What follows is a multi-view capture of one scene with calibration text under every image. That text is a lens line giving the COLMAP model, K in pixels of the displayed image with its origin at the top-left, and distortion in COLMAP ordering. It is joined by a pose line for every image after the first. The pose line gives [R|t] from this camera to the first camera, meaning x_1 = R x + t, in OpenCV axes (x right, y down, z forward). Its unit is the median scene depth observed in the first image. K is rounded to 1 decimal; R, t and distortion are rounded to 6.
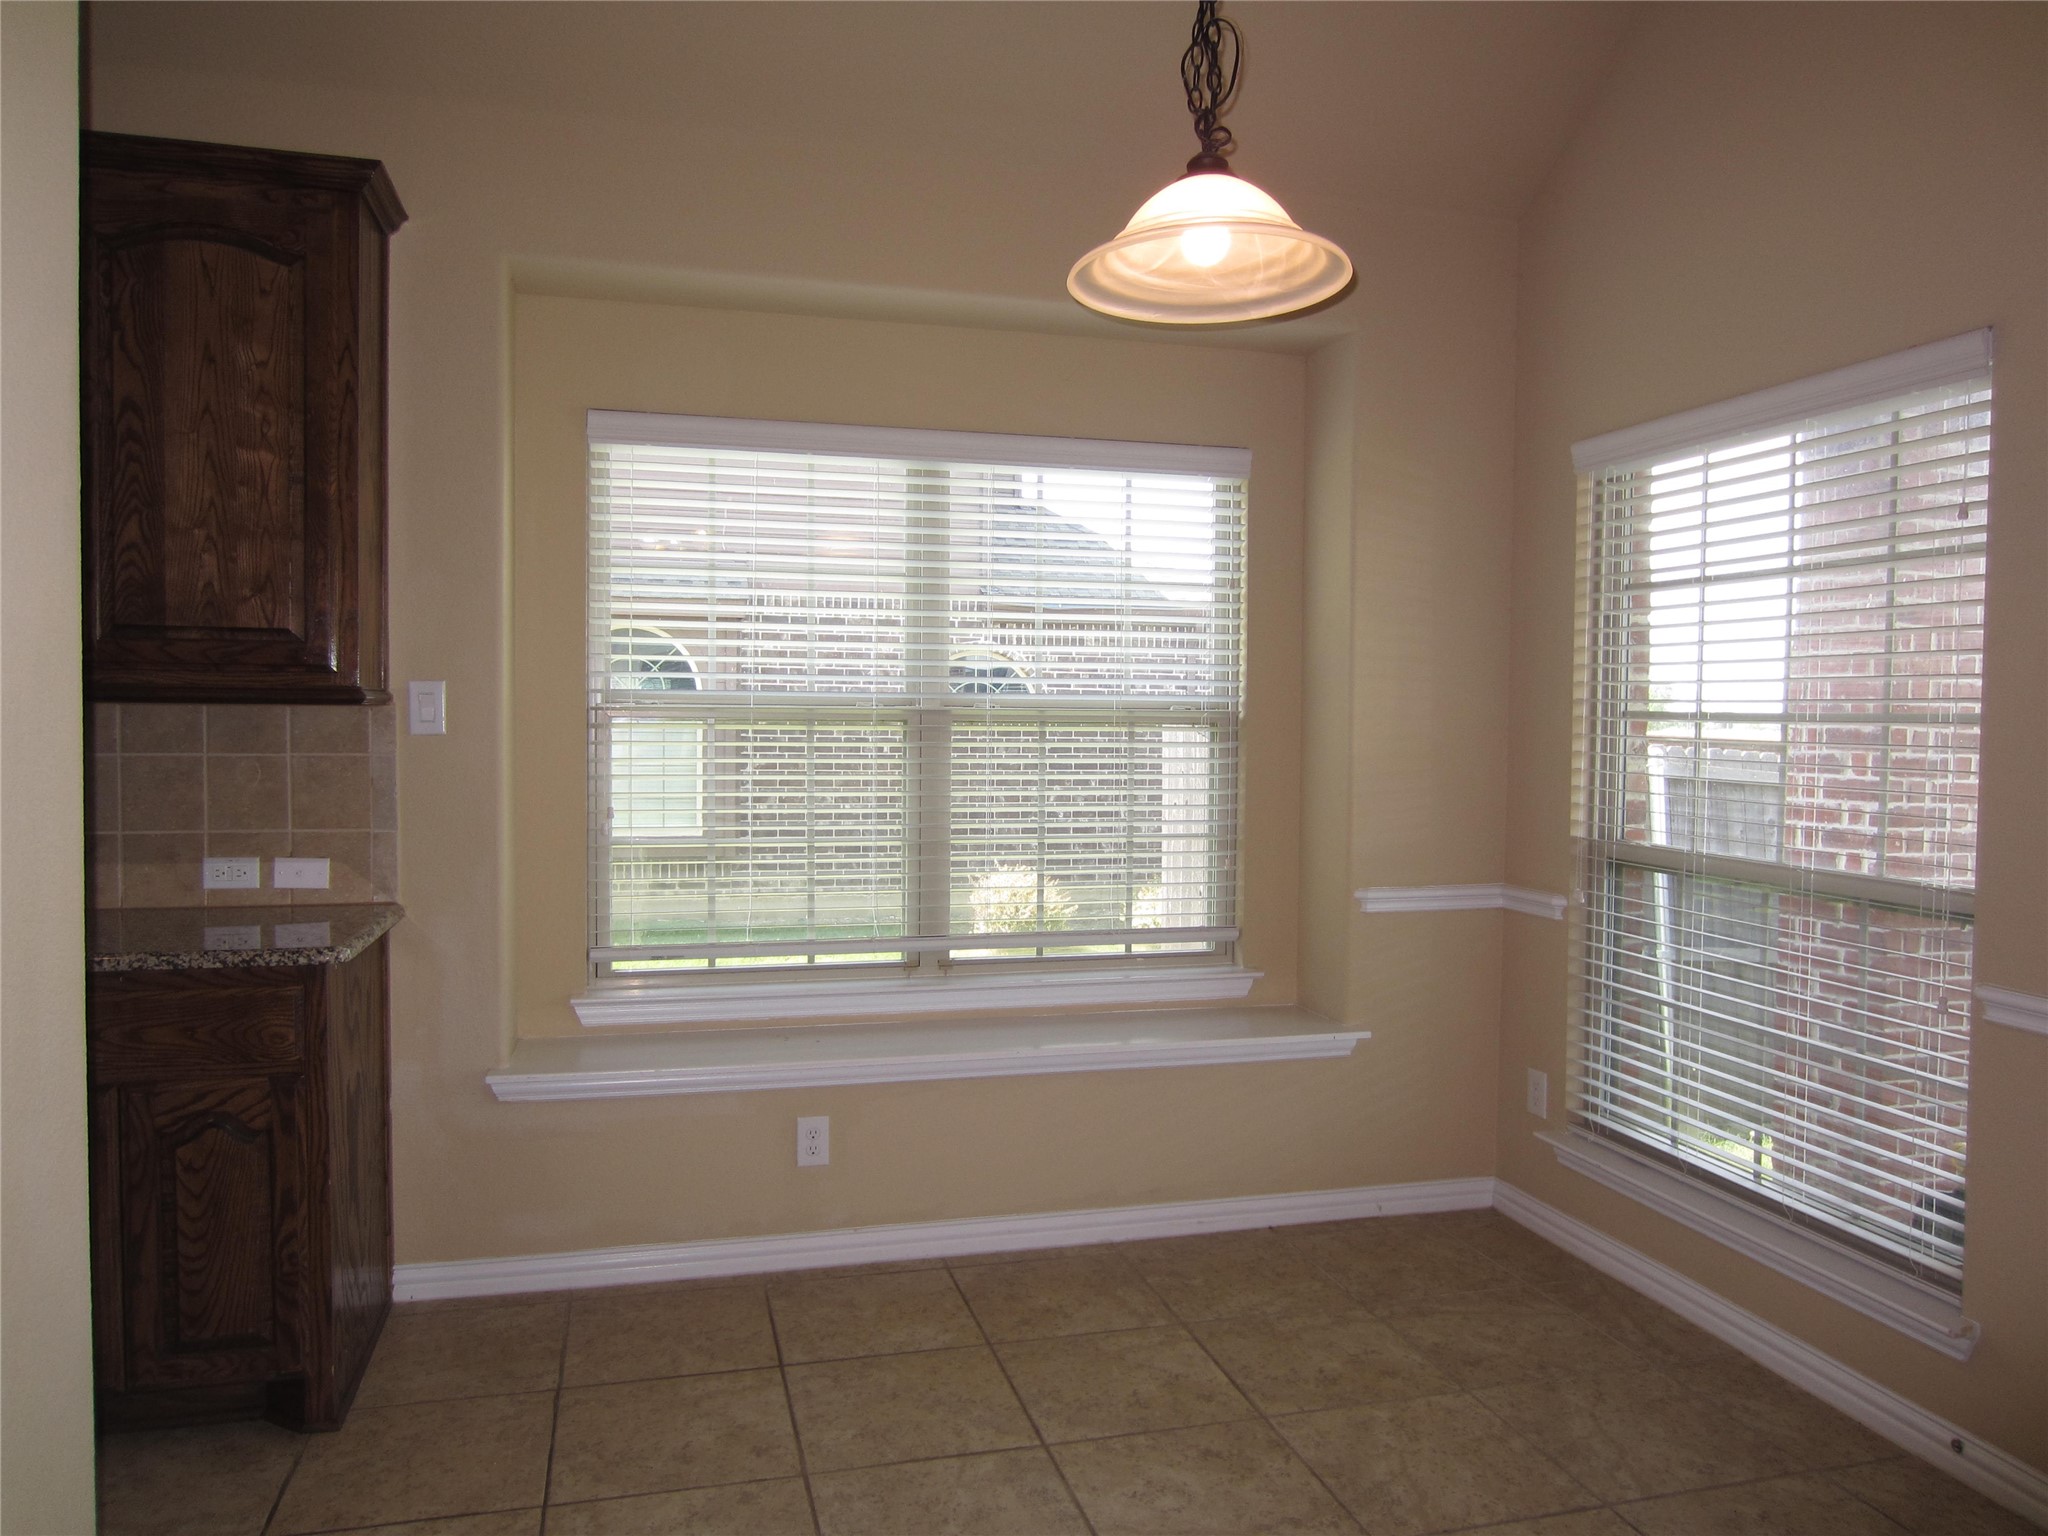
lens RADIAL K [[1463.2, 0, 1033.0], [0, 1463.2, 770.9], [0, 0, 1]] dist [-0.026240, 0.011830]
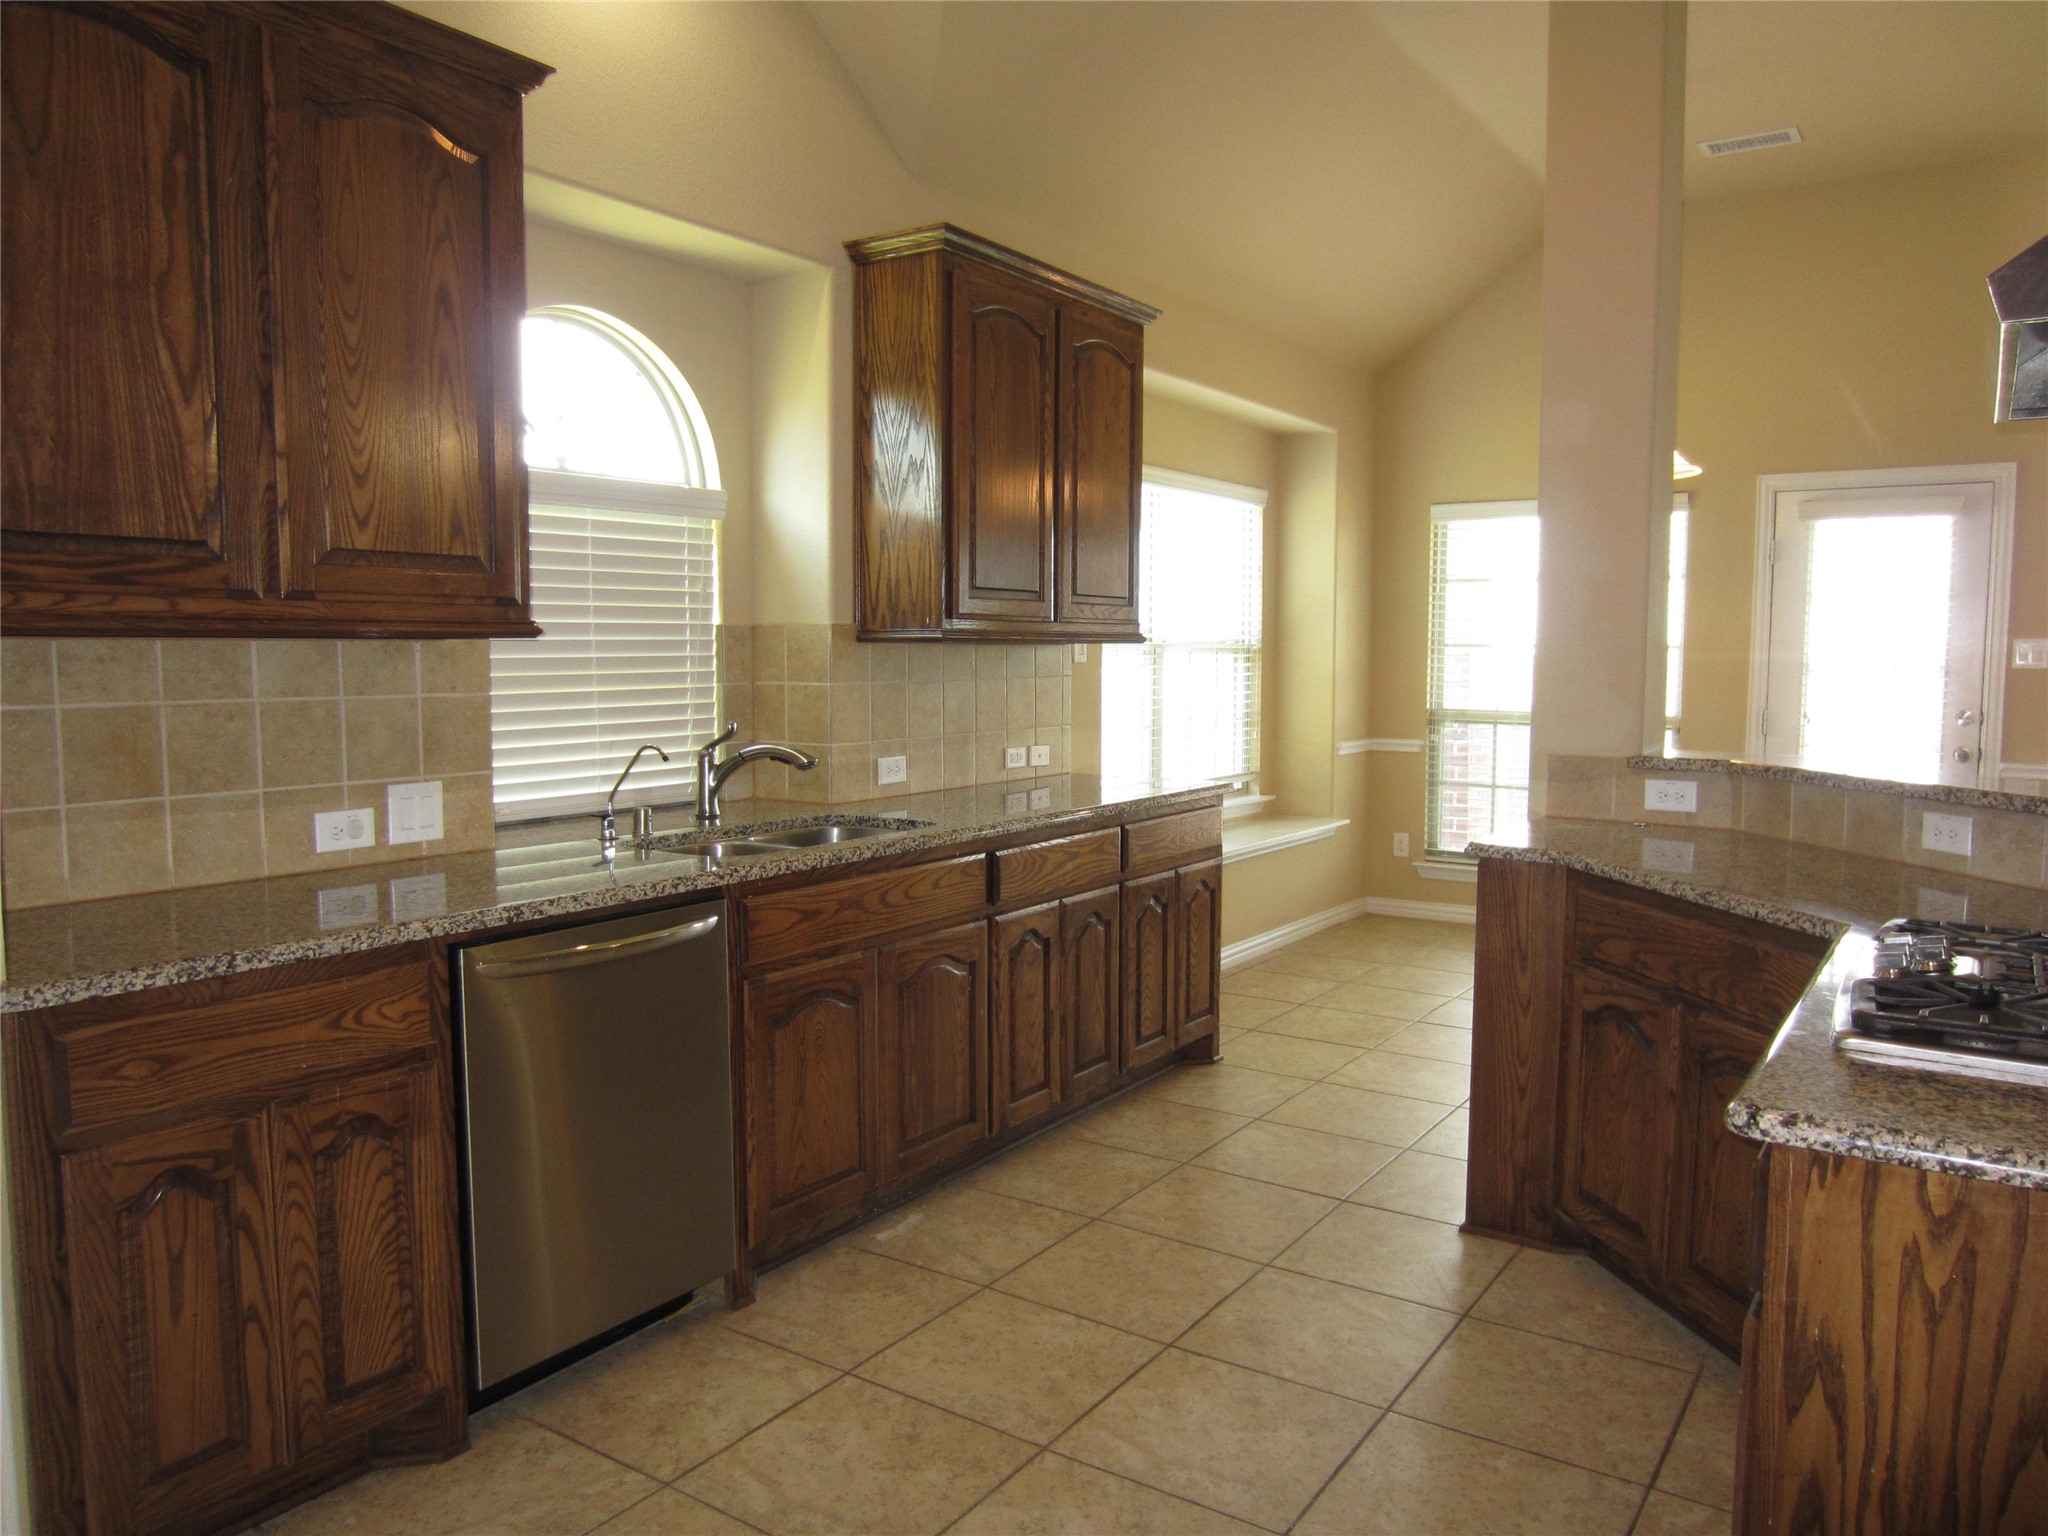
lens RADIAL K [[1447.1, 0, 1024.0], [0, 1447.1, 768.0], [0, 0, 1]] dist [-0.027730, 0.000124]
pose [[0.754828, -0.063542, 0.652837, -1.504968], [0.030697, 0.997628, 0.061609, -0.010190], [-0.655204, -0.026464, 0.754989, -0.127313]]
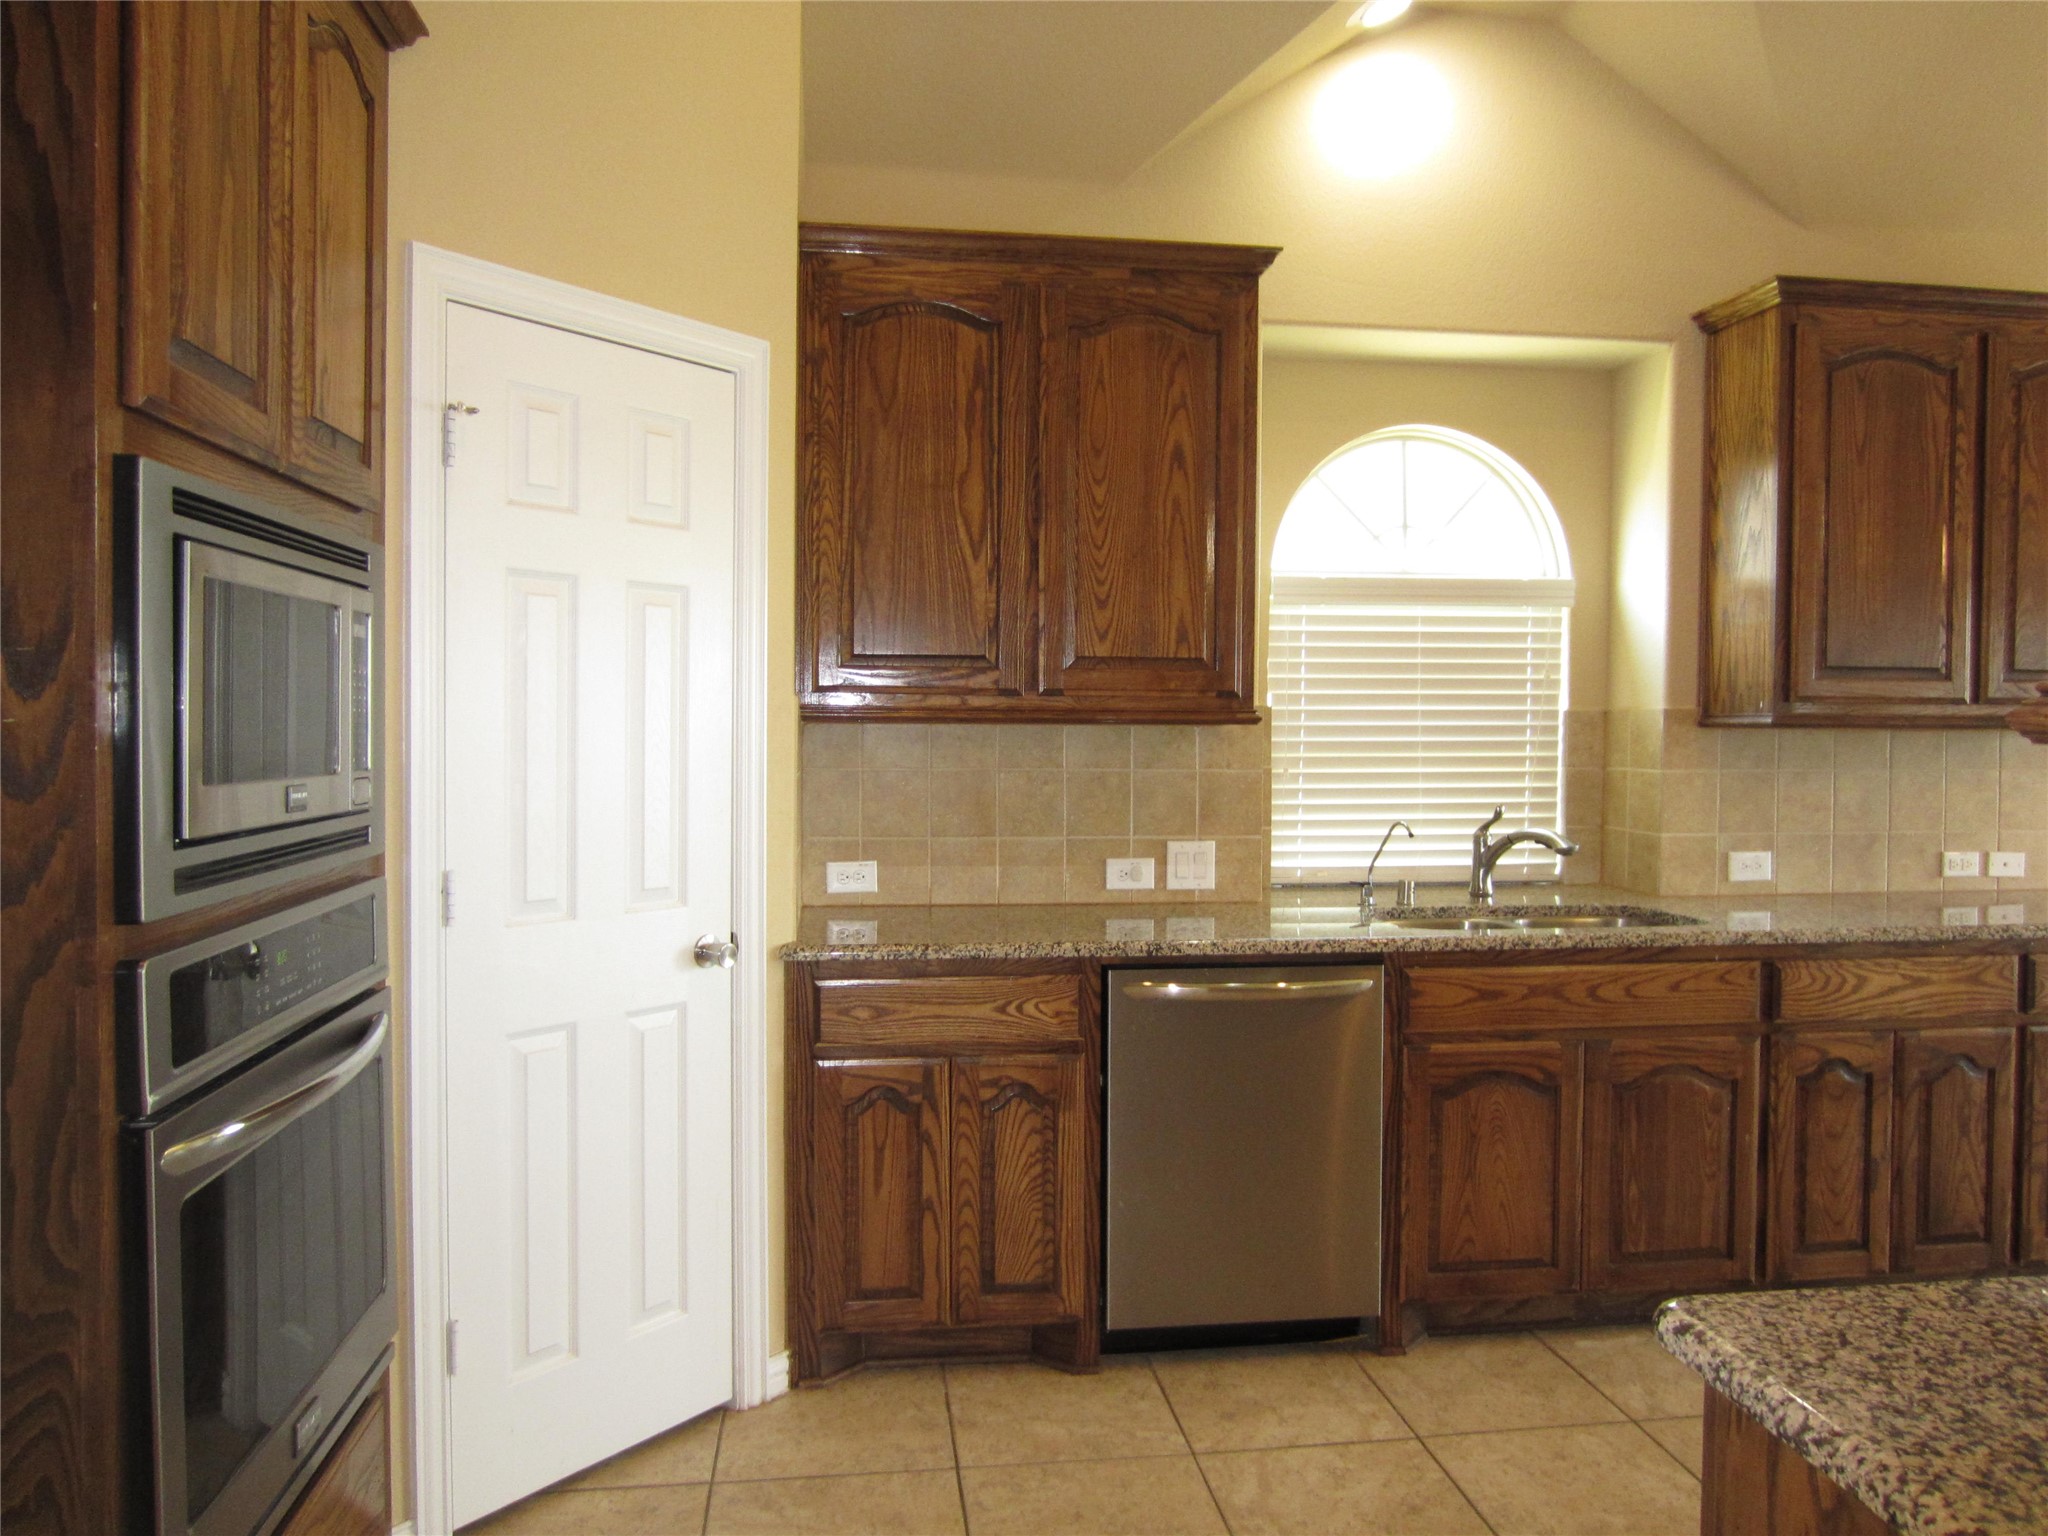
lens RADIAL K [[1435.1, 0, 1027.5], [0, 1435.1, 761.0], [0, 0, 1]] dist [-0.044301, 0.000449]
pose [[0.990822, -0.003738, -0.135118, -1.175528], [0.001838, 0.999898, -0.014185, -0.003278], [0.135158, 0.013806, 0.990728, -0.310560]]
